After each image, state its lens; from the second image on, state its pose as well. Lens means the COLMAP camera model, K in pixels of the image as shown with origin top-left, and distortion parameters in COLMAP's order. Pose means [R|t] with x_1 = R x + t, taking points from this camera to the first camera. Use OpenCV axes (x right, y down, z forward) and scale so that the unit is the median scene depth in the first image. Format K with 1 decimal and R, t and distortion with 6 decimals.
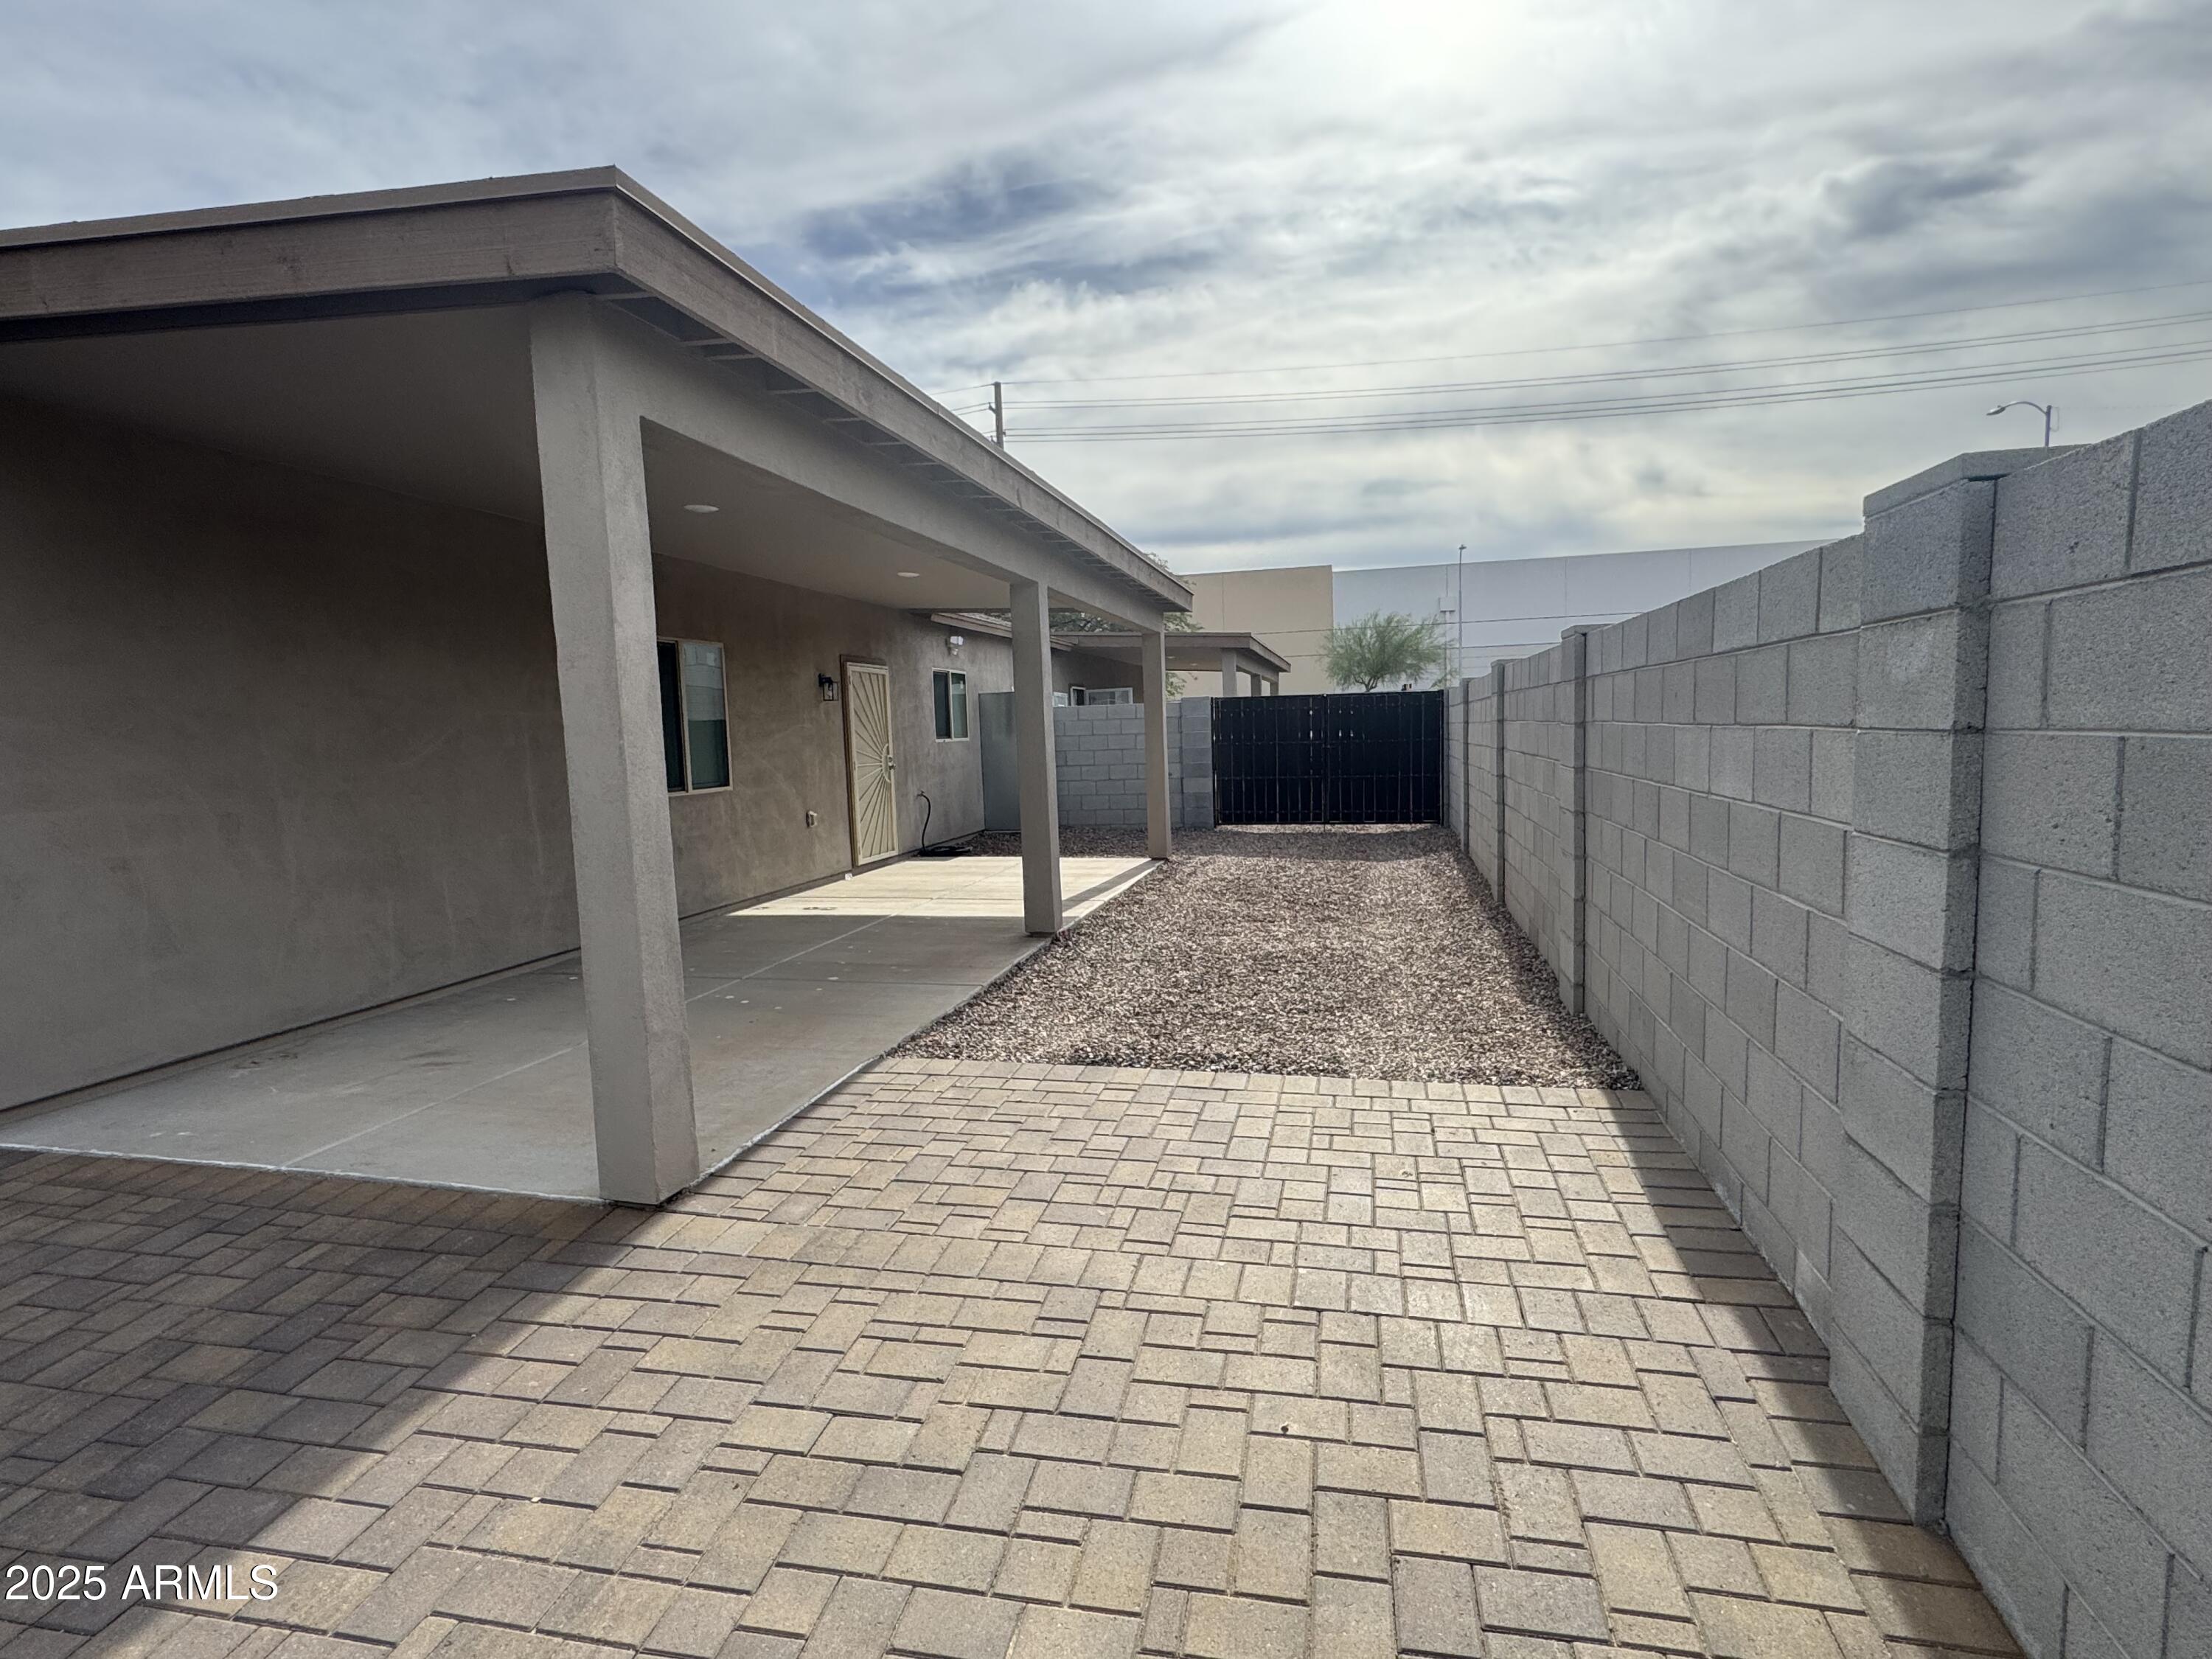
lens RADIAL K [[1120.7, 0, 1116.4], [0, 1120.7, 833.9], [0, 0, 1]] dist [-0.000390, -0.001818]
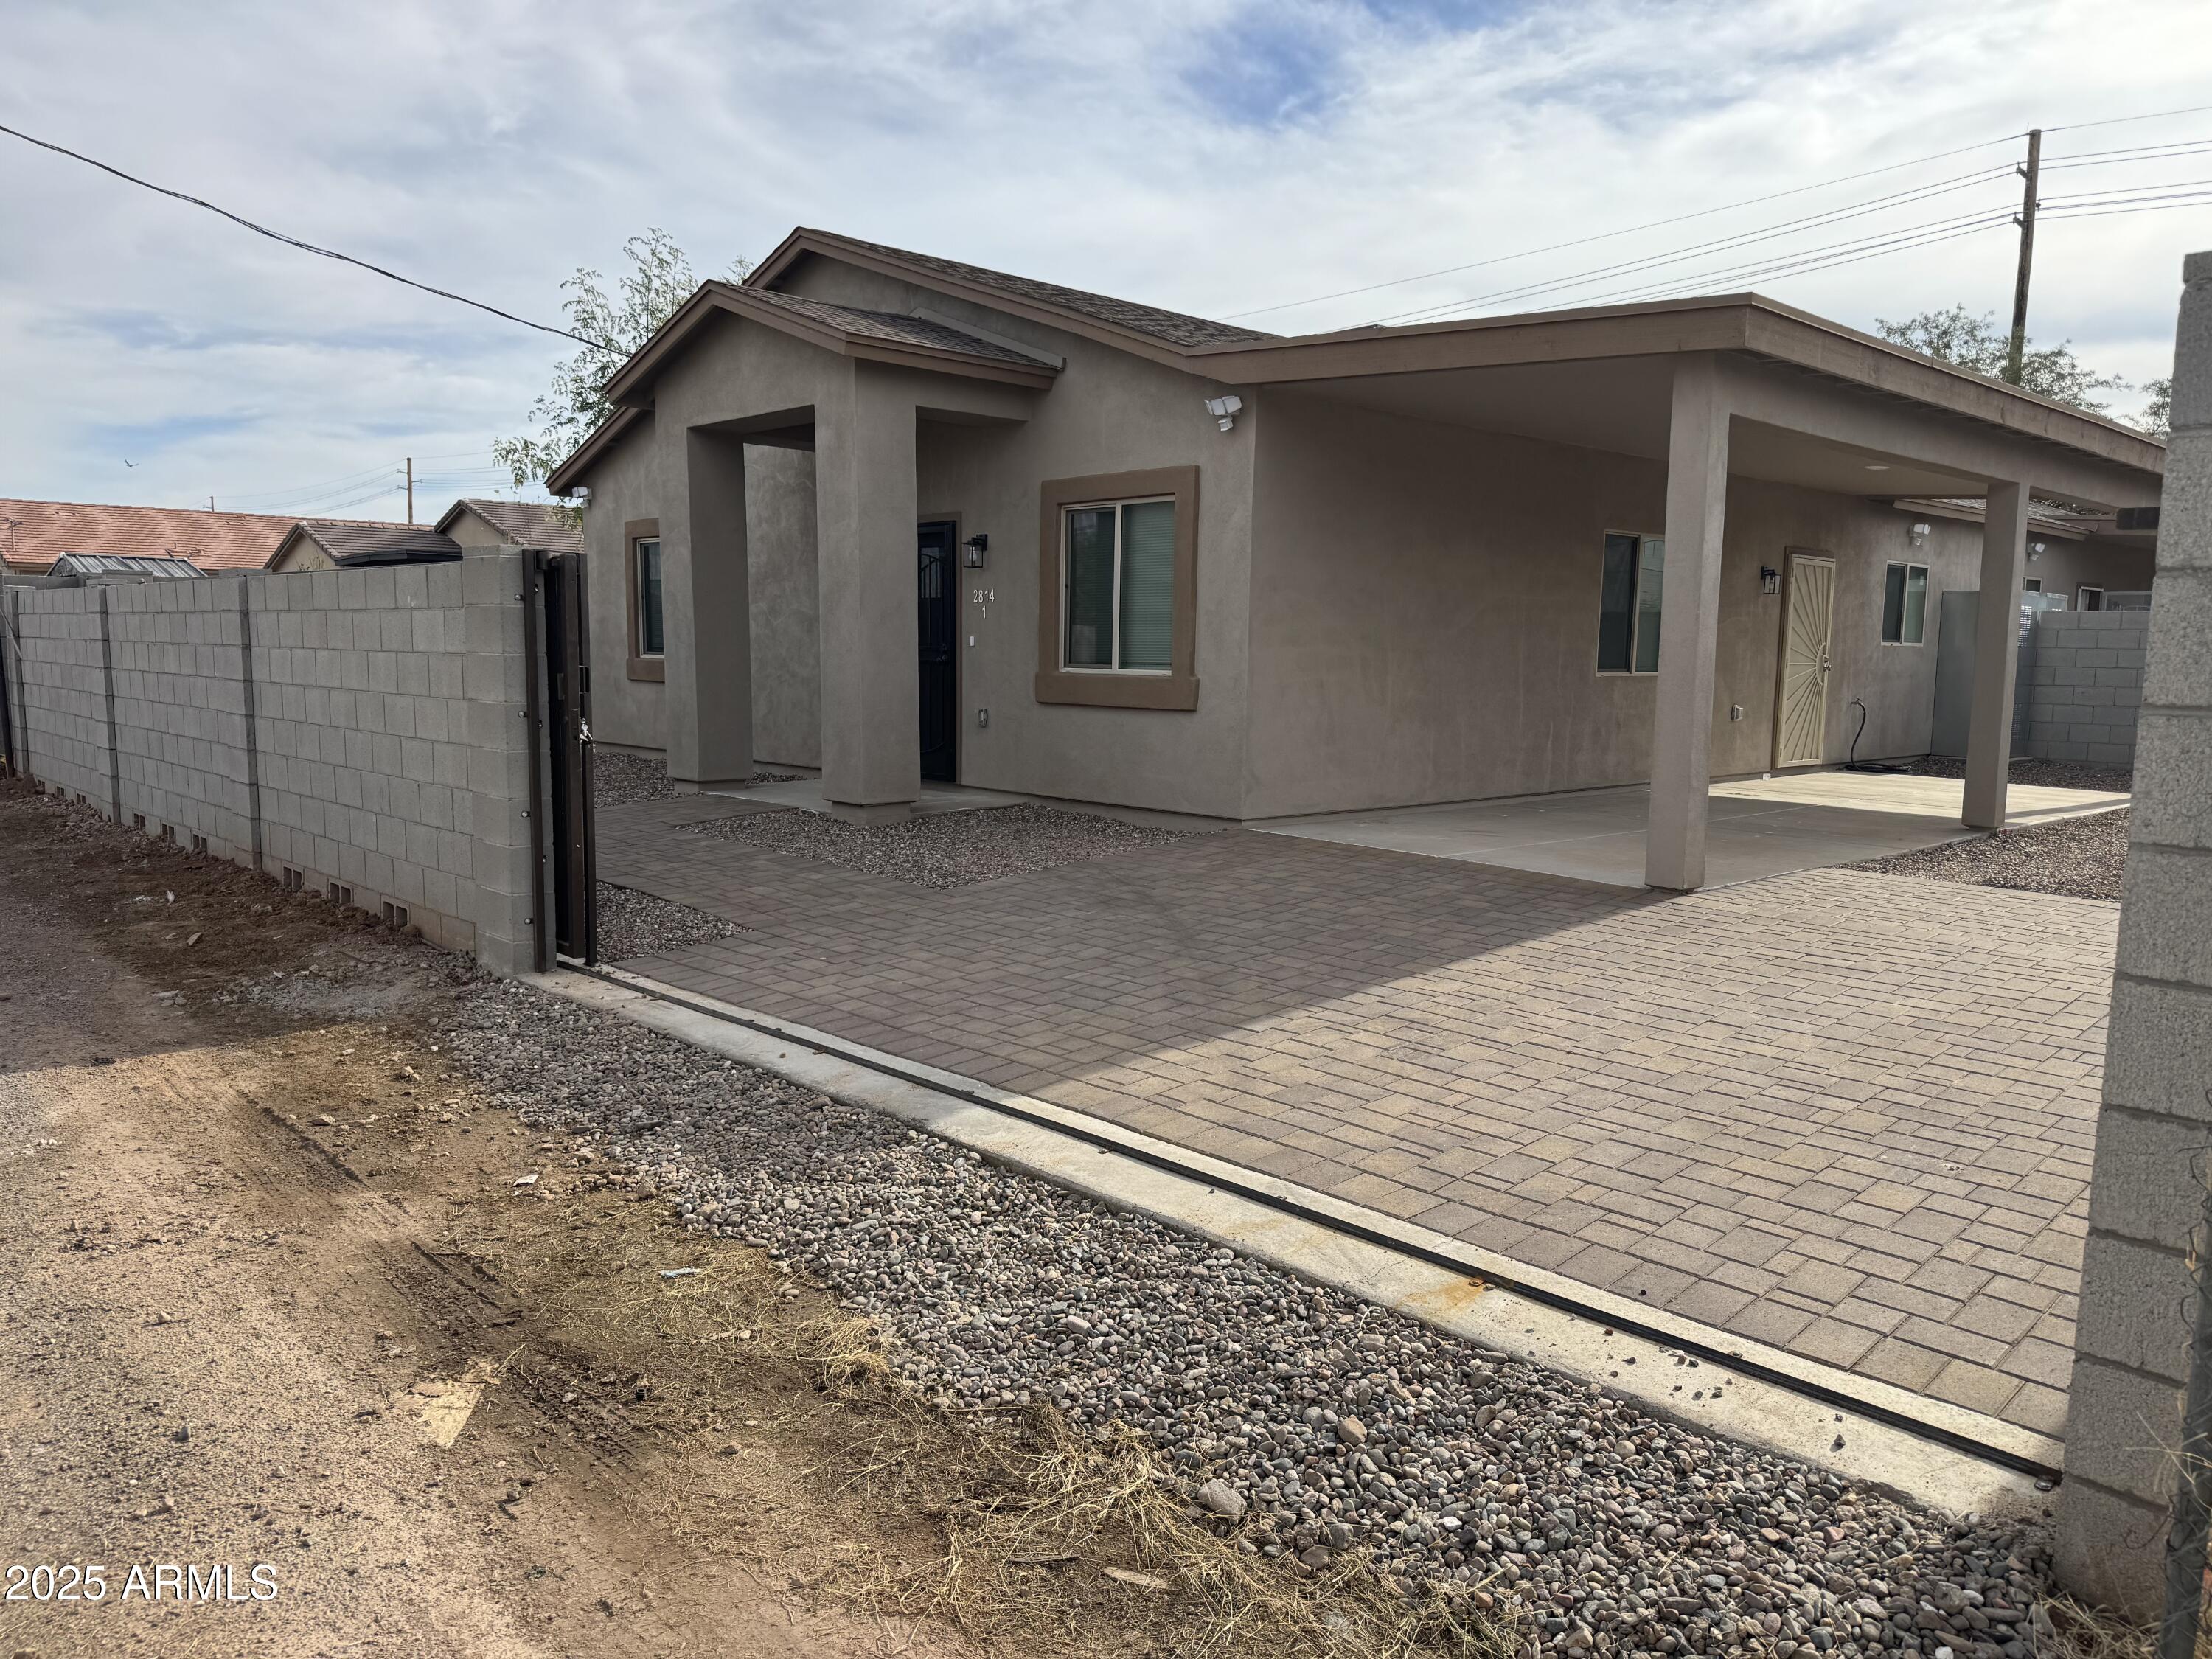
lens RADIAL K [[1552.2, 0, 1095.9], [0, 1552.2, 858.8], [0, 0, 1]] dist [-0.003451, -0.006175]
pose [[0.815194, 0.118528, -0.566930, 0.073368], [-0.090859, 0.992887, 0.076935, 0.074185], [0.572017, -0.011207, 0.820165, -0.558652]]
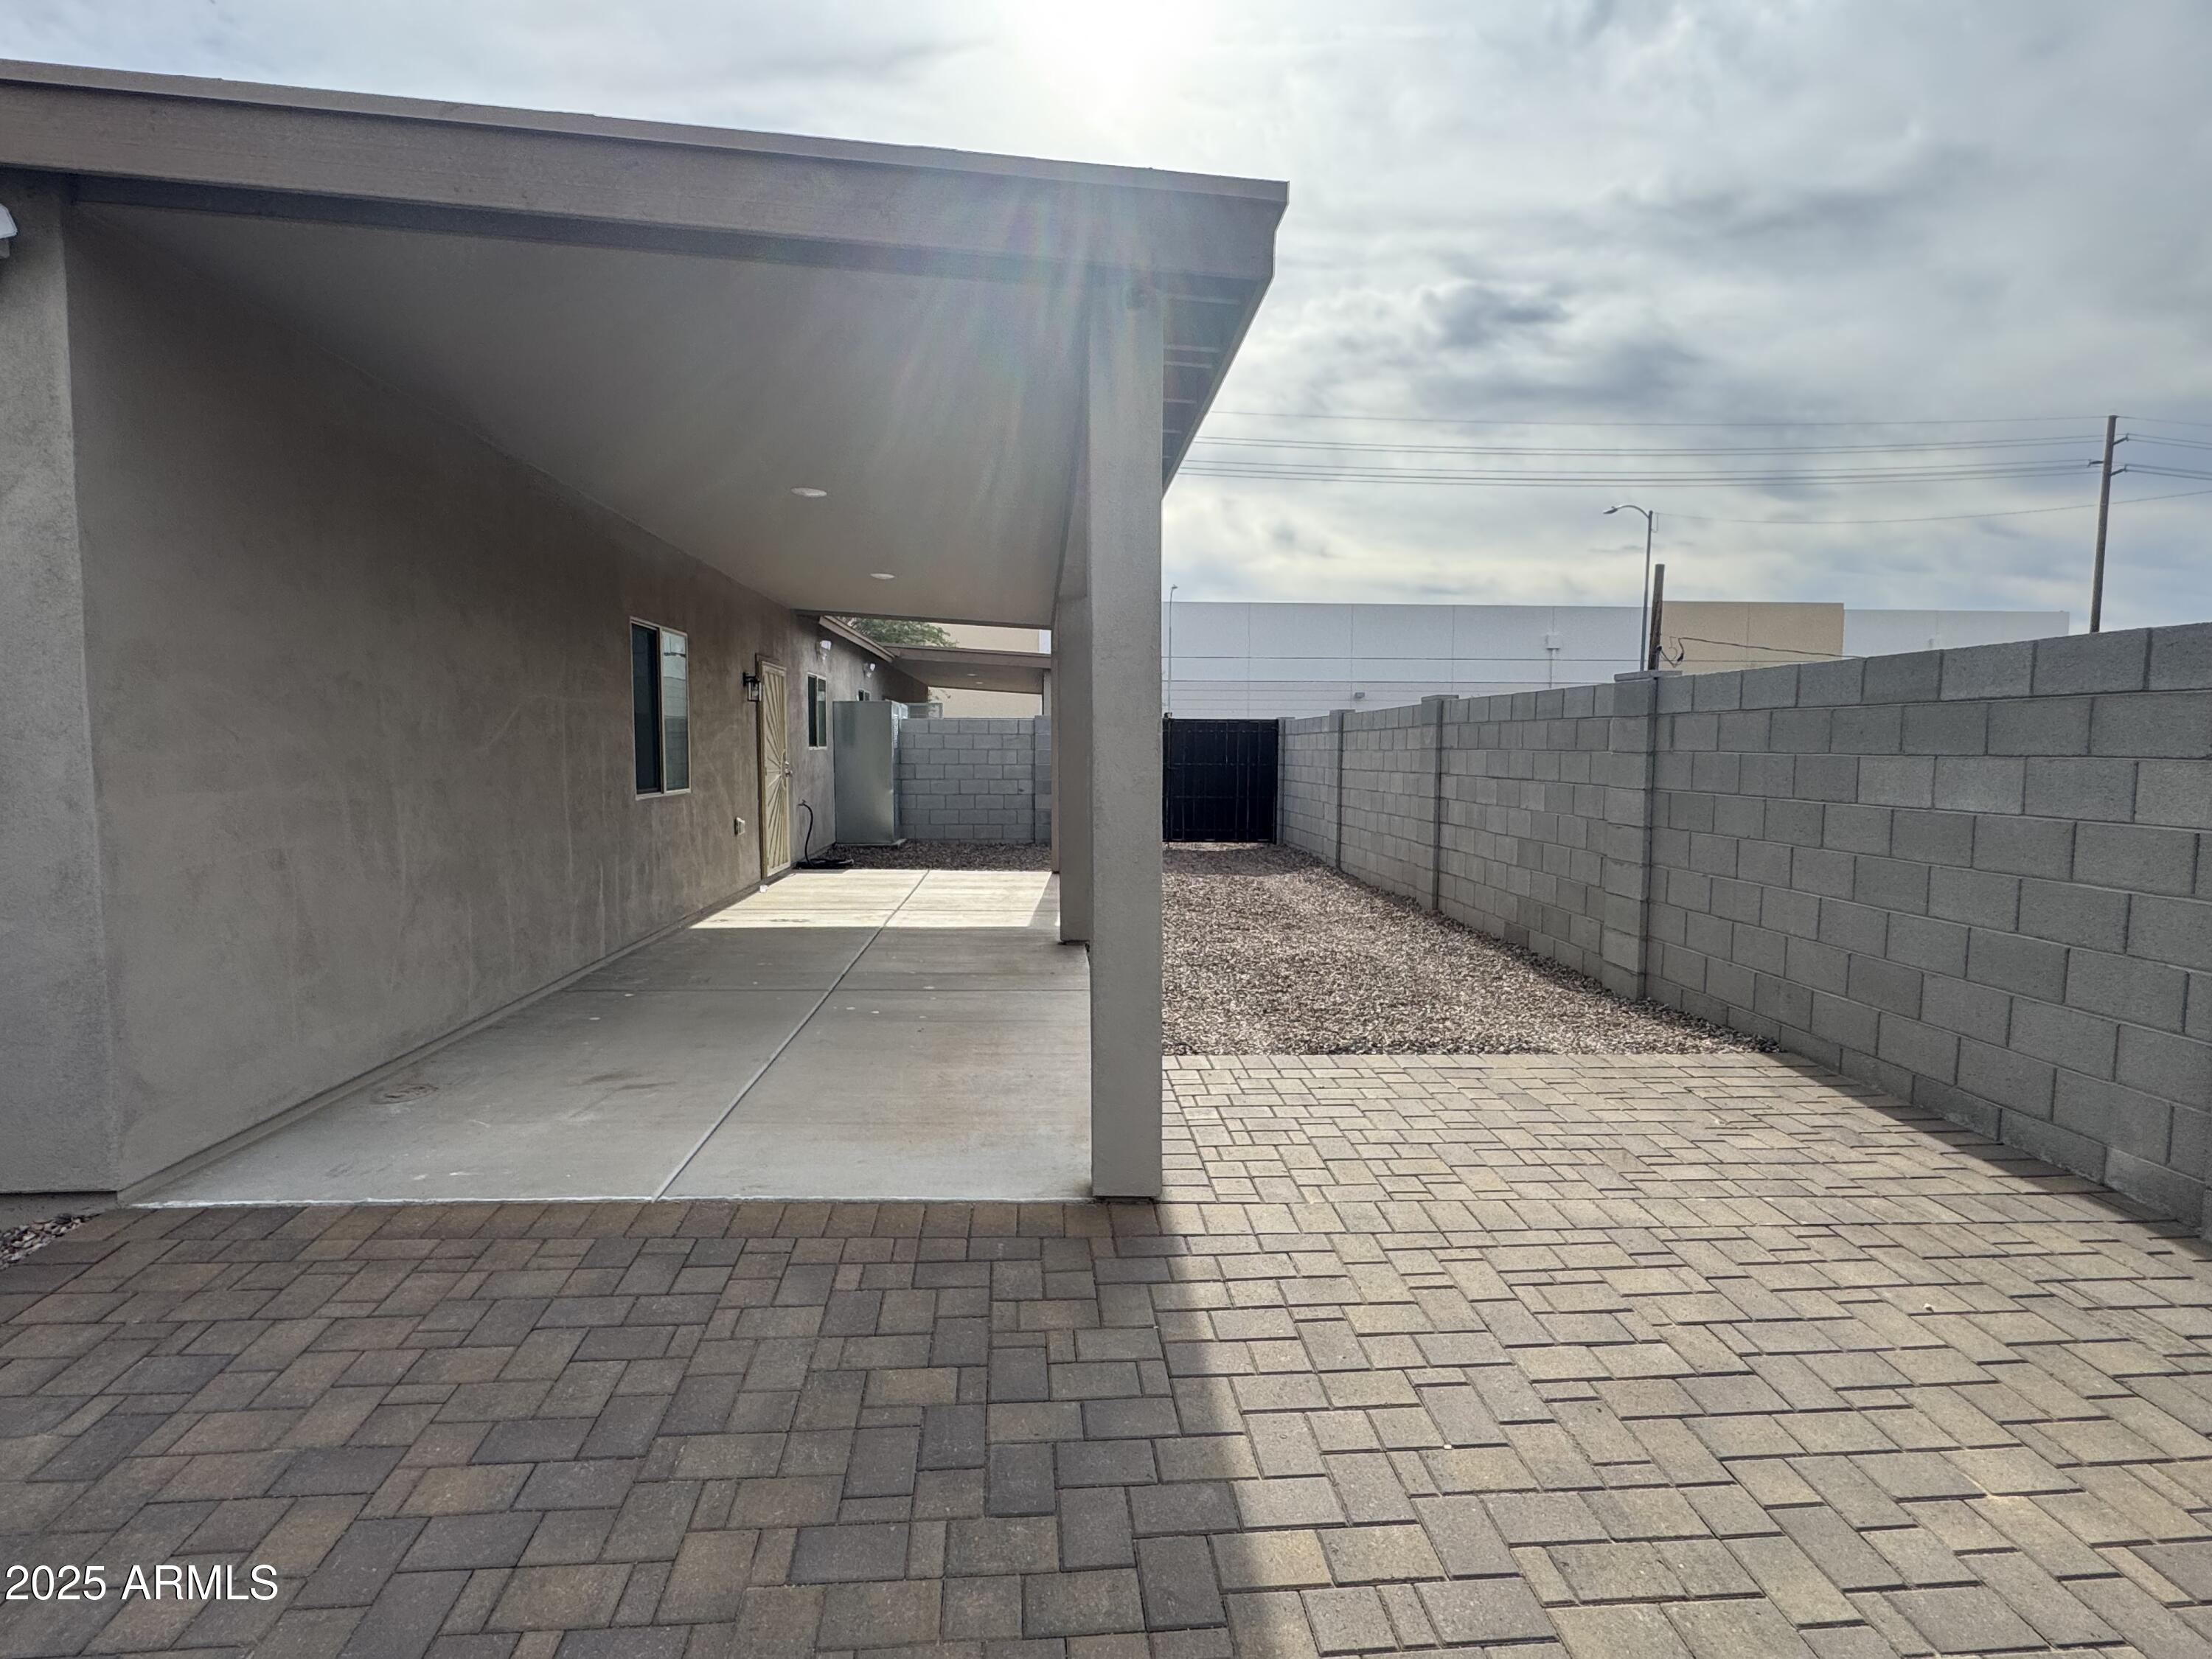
lens RADIAL K [[1120.7, 0, 1105.8], [0, 1120.7, 835.7], [0, 0, 1]] dist [-0.000390, -0.001818]
pose [[0.957229, 0.014456, 0.288970, -0.302845], [-0.009223, 0.999768, -0.019460, 0.011666], [-0.289185, 0.015963, 0.957140, 0.020353]]
